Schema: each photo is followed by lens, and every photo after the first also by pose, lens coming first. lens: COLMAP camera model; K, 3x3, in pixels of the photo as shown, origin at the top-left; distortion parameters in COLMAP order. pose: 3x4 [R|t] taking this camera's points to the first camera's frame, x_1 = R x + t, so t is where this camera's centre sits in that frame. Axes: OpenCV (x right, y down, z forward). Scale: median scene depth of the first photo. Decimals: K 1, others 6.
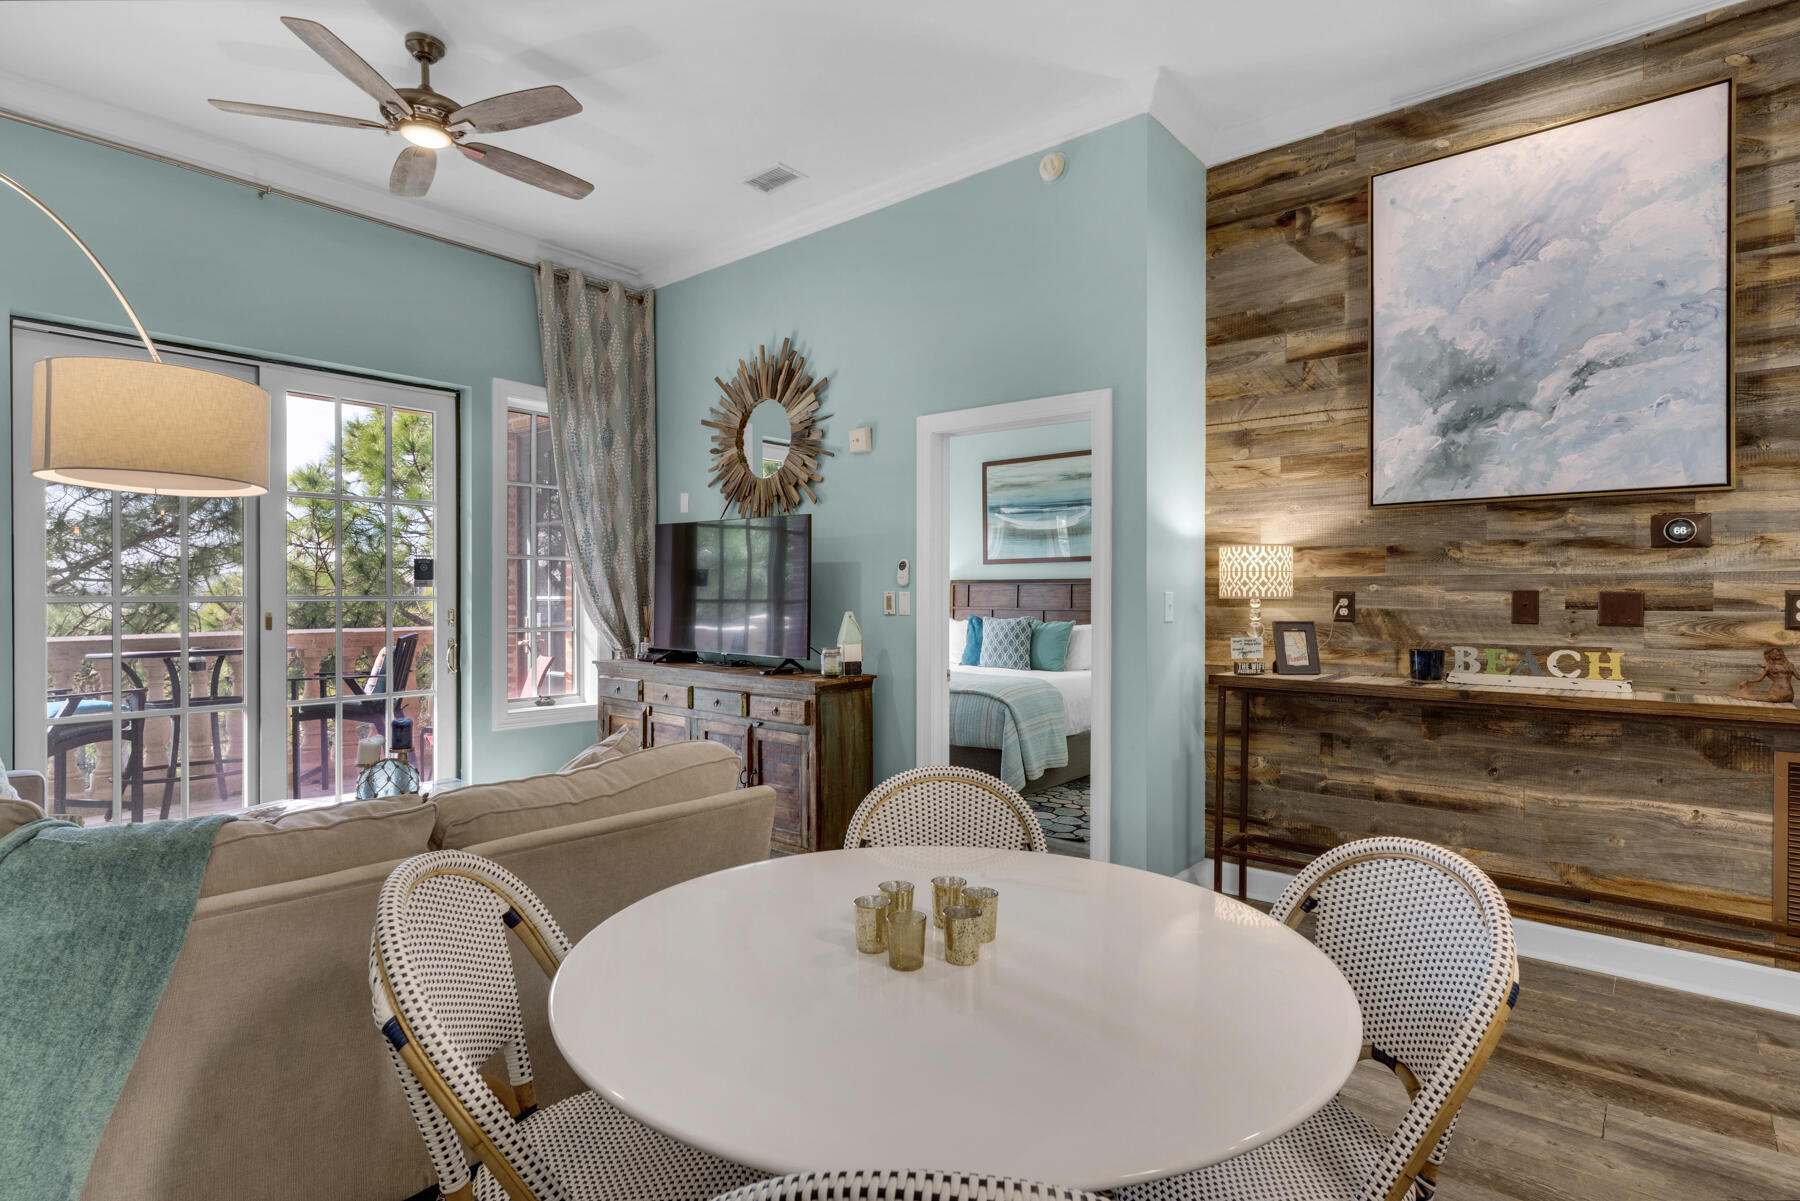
lens RADIAL K [[910.2, 0, 896.7], [0, 910.2, 596.0], [0, 0, 1]] dist [0.006073, -0.001146]
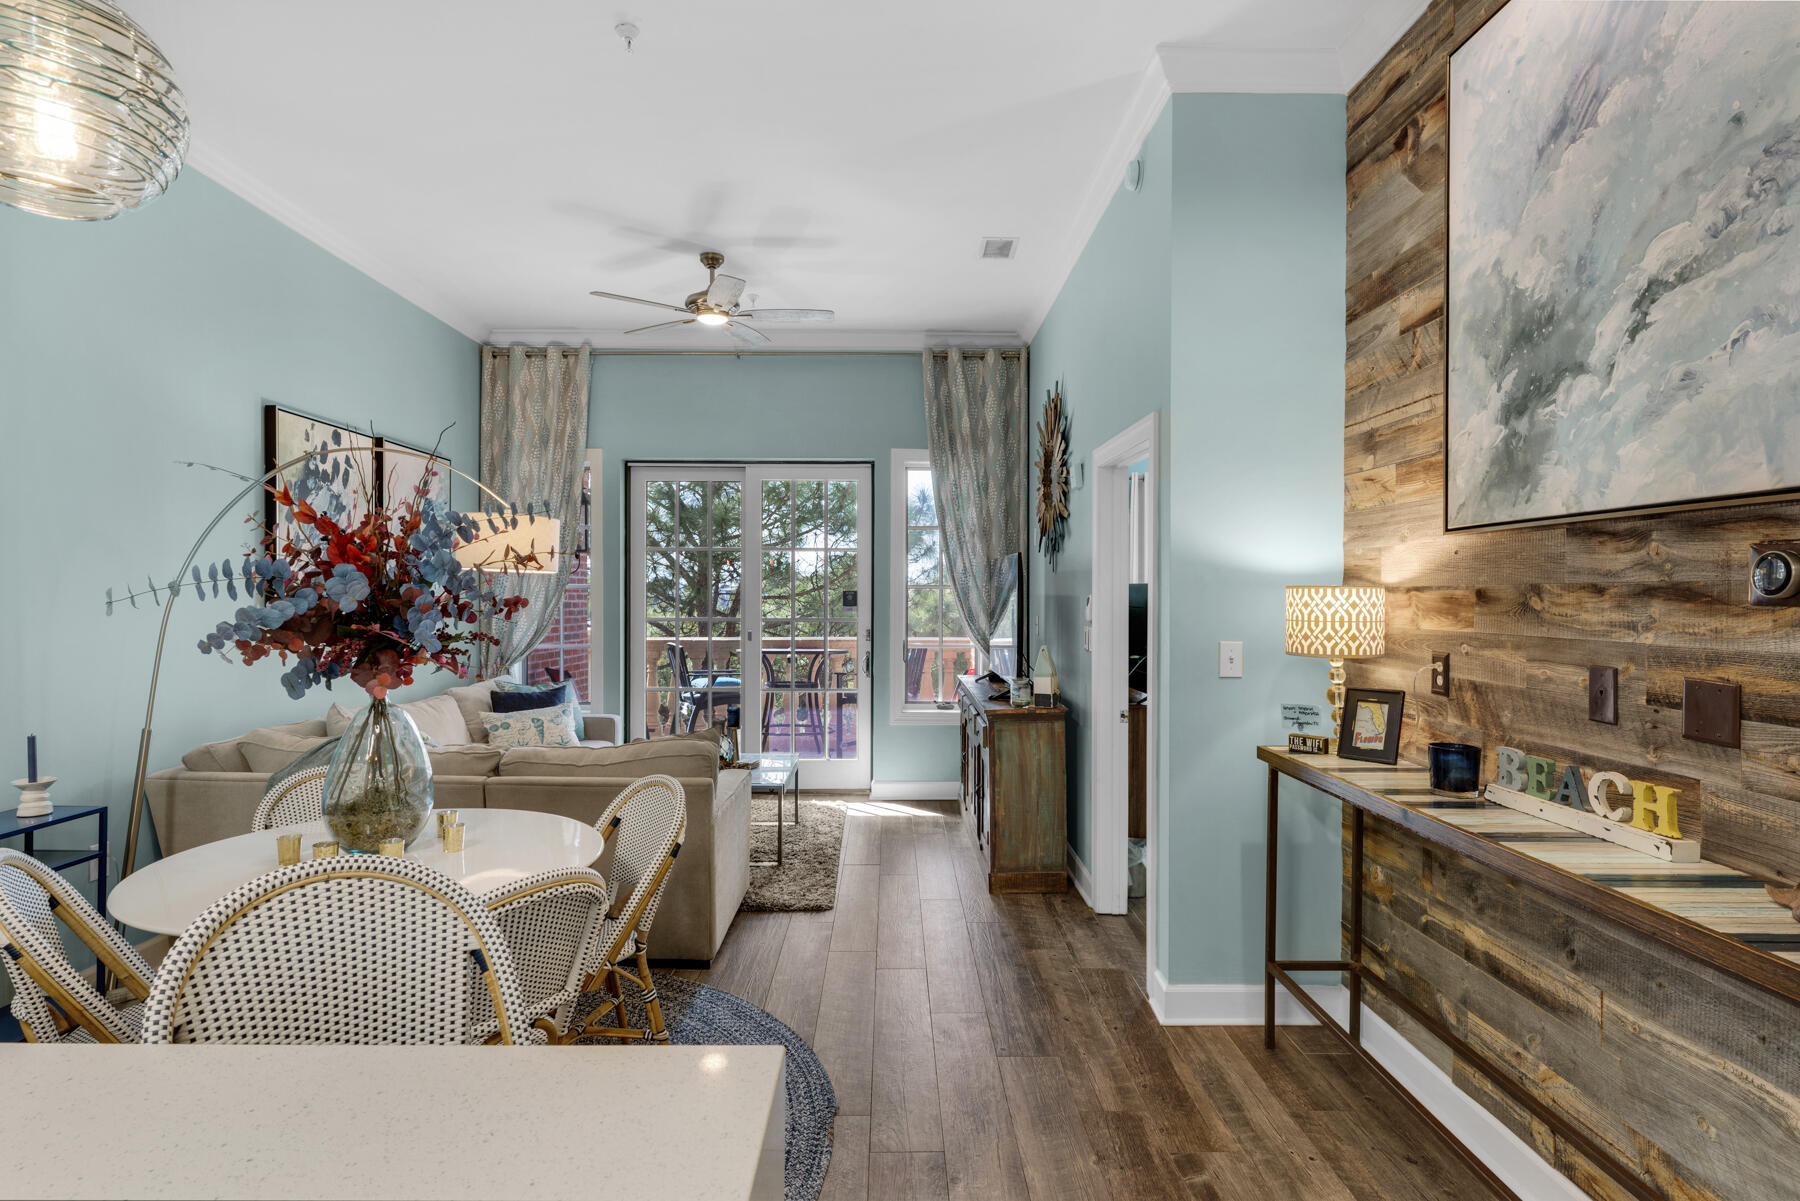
lens RADIAL K [[930.1, 0, 897.2], [0, 930.1, 599.0], [0, 0, 1]] dist [-0.003018, 0.001662]
pose [[0.650768, 0.006564, -0.759248, 0.643600], [-0.005717, 0.999977, 0.003745, -0.038821], [0.759255, 0.001904, 0.650790, 0.181980]]
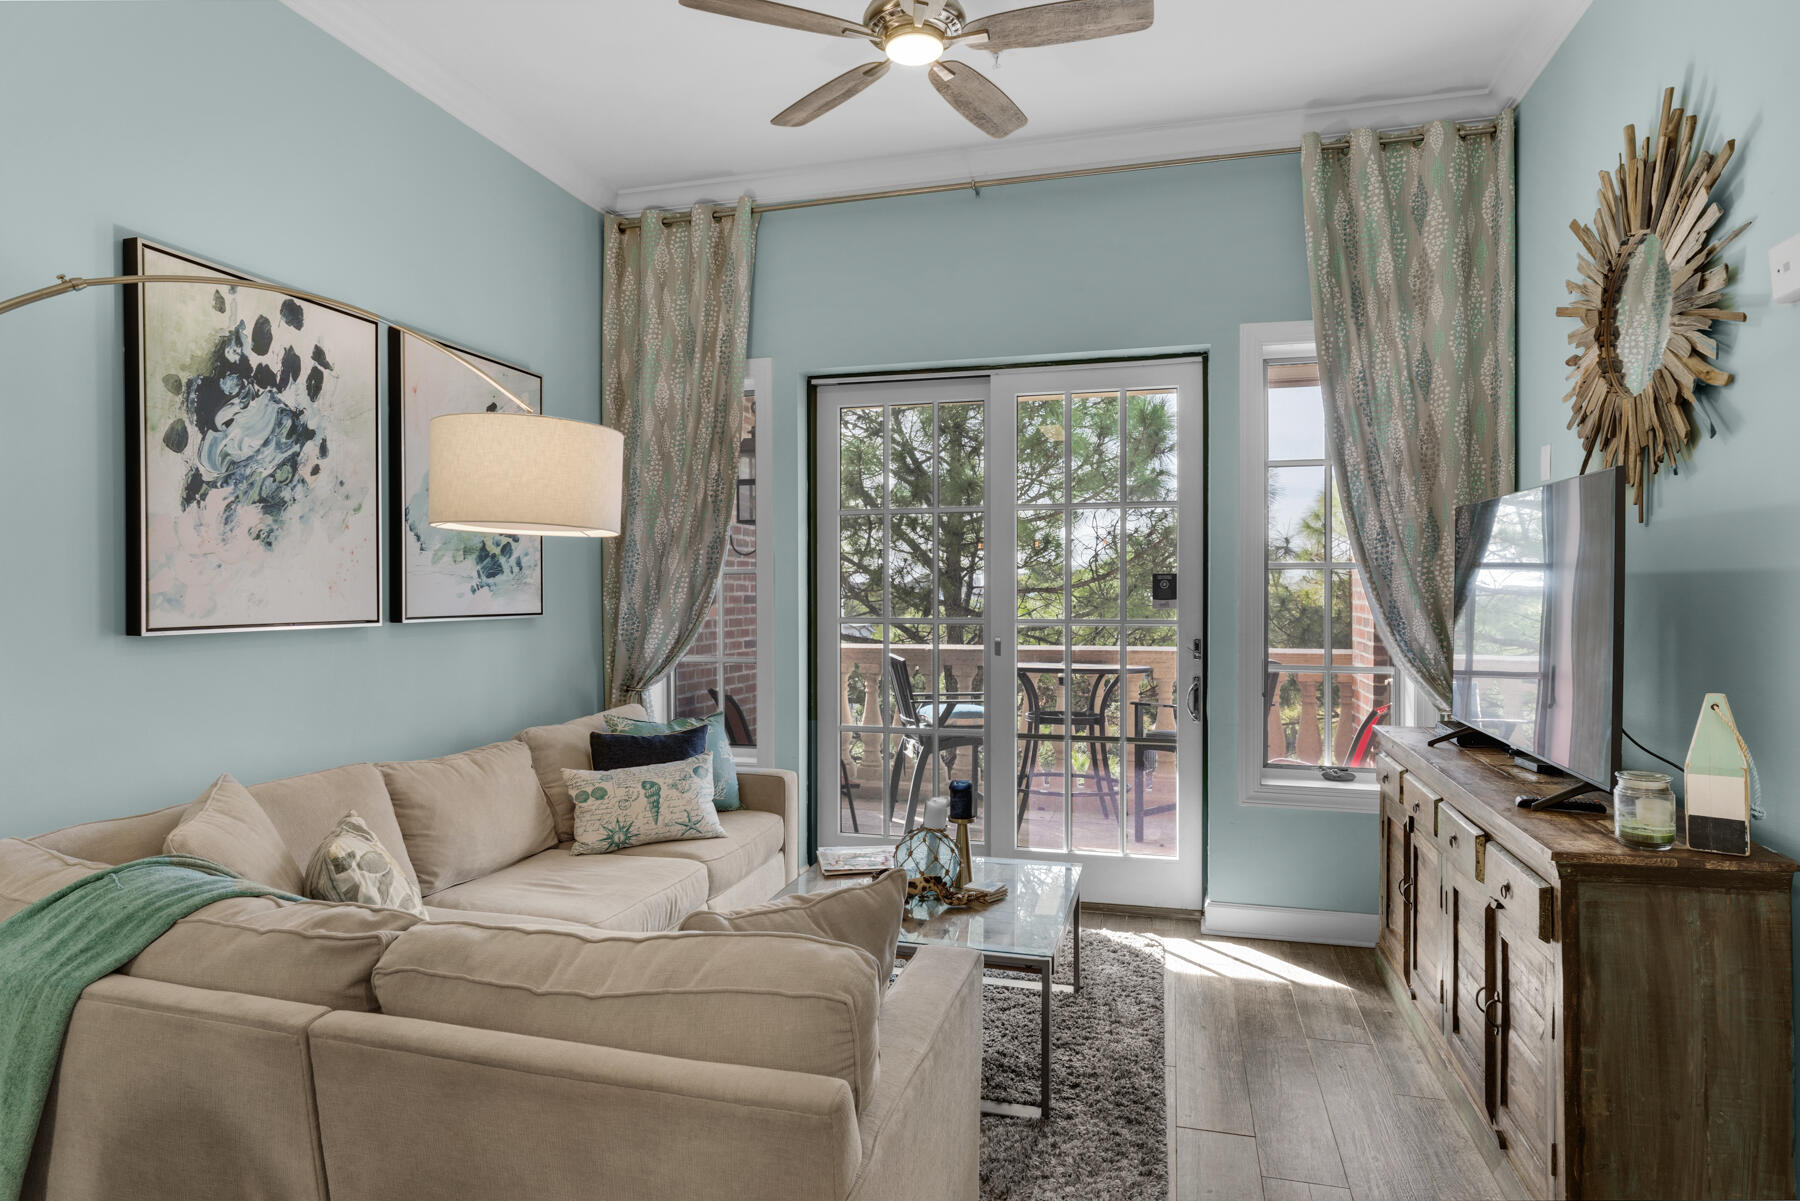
lens RADIAL K [[1001.6, 0, 897.3], [0, 1001.6, 597.7], [0, 0, 1]] dist [-0.003012, 0.002282]
pose [[0.419324, 0.006545, -0.907813, 0.201690], [-0.001656, 0.999978, 0.006444, -0.028324], [0.907835, -0.001198, 0.419325, 0.477031]]
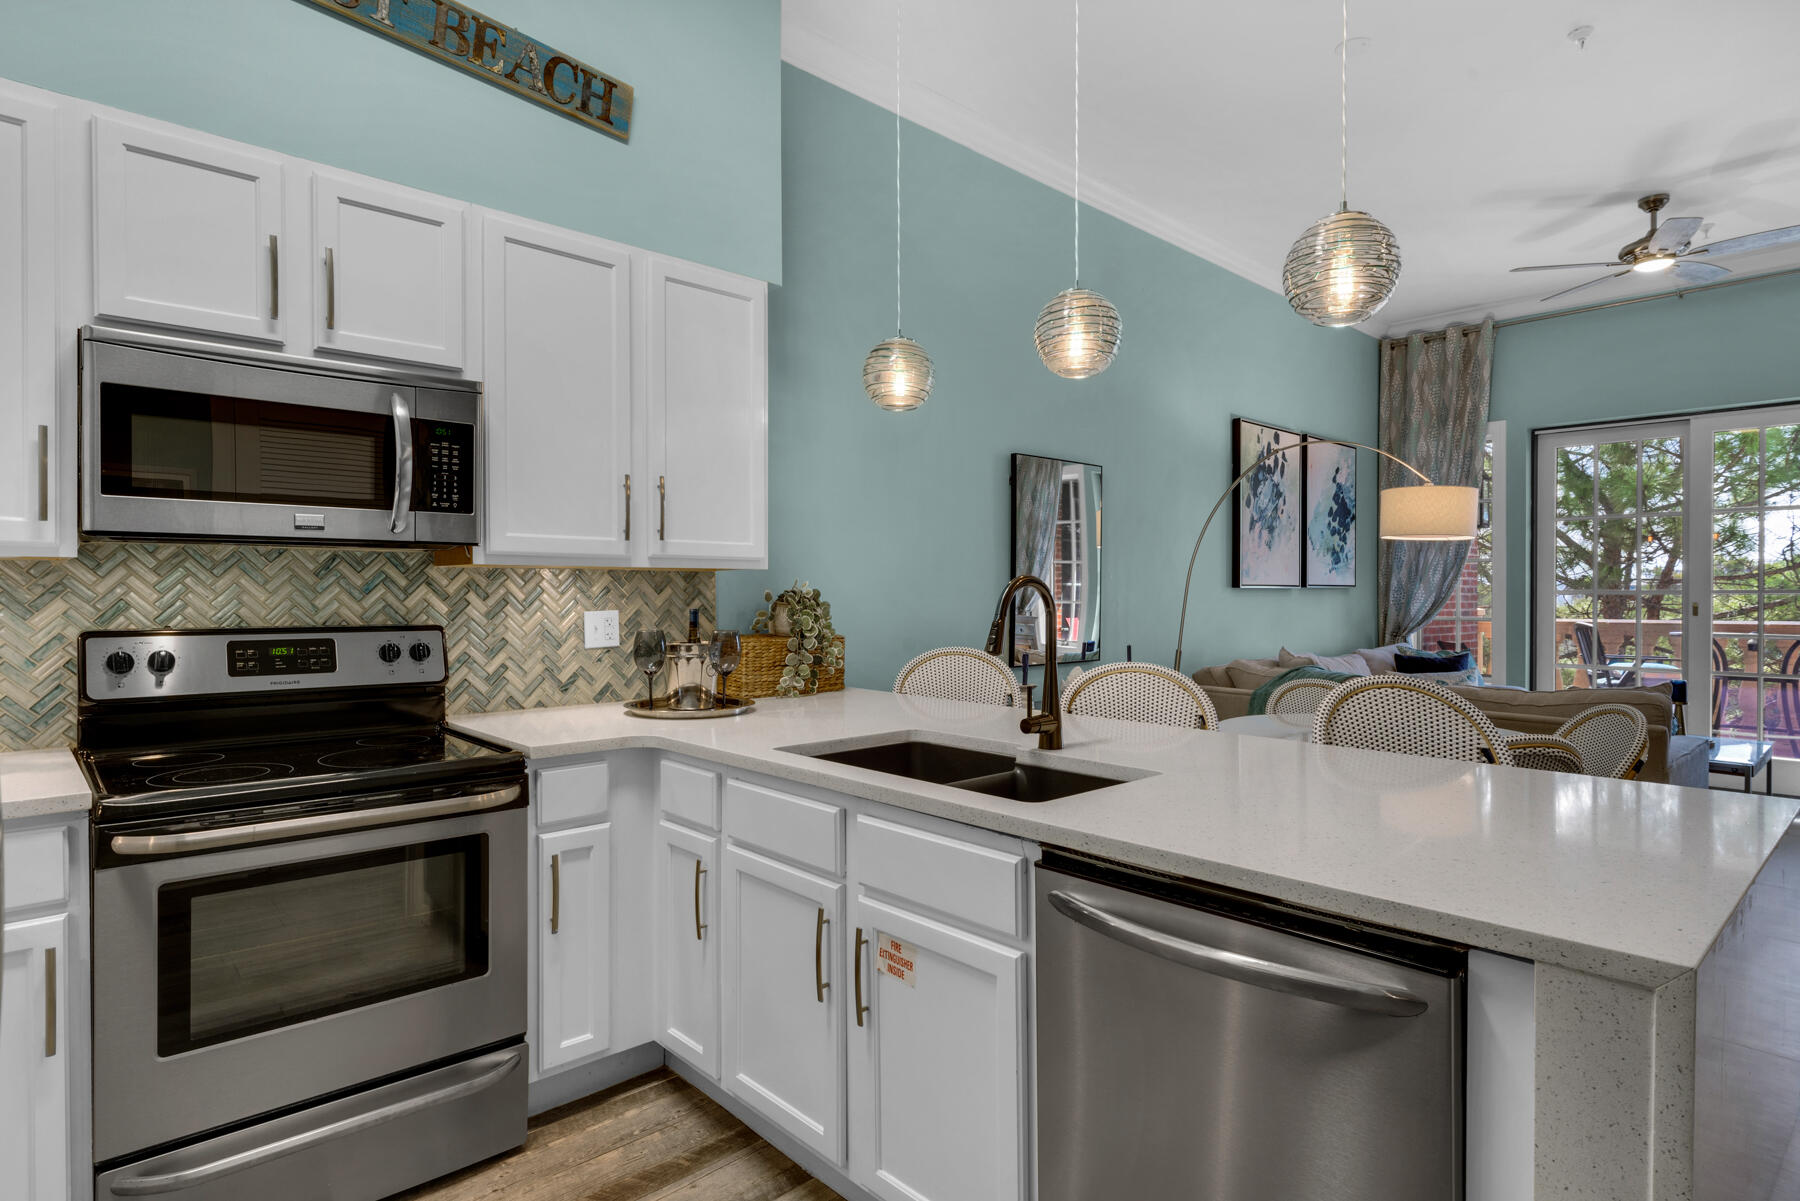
lens RADIAL K [[956.0, 0, 900.0], [0, 956.0, 600.5], [0, 0, 1]] dist [0.000240, 0.000002]
pose [[-0.124084, 0.009964, -0.992222, 0.842618], [-0.003164, 0.999941, 0.010437, 0.003846], [0.992267, 0.004434, -0.124045, 0.021654]]
